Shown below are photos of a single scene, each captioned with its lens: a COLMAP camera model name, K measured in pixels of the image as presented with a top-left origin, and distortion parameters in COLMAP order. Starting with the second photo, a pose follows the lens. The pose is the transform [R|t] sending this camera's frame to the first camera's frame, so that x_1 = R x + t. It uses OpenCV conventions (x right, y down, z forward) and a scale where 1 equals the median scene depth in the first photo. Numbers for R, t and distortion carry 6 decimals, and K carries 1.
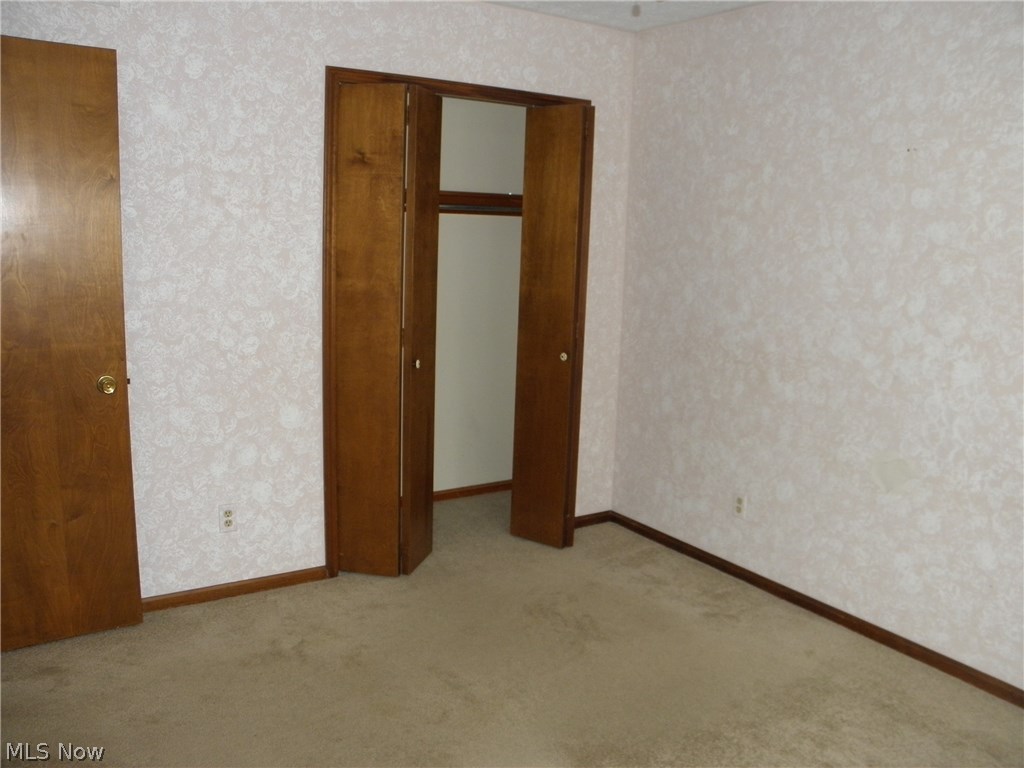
lens RADIAL K [[873.8, 0, 512.0], [0, 873.8, 384.0], [0, 0, 1]] dist [-0.195624, 0.190141]
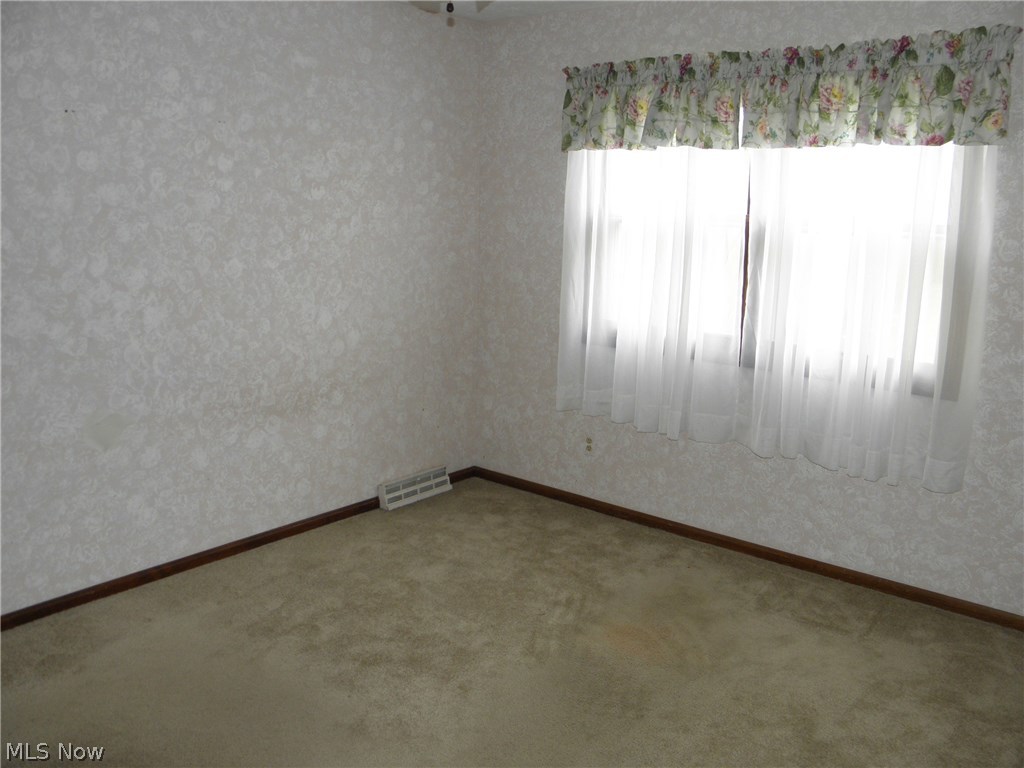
lens RADIAL K [[873.8, 0, 512.0], [0, 873.8, 384.0], [0, 0, 1]] dist [-0.195624, 0.190141]
pose [[-0.291859, -0.238737, 0.926187, -0.674178], [0.140933, 0.947044, 0.288524, -0.186798], [-0.946021, 0.214739, -0.242757, 0.824308]]
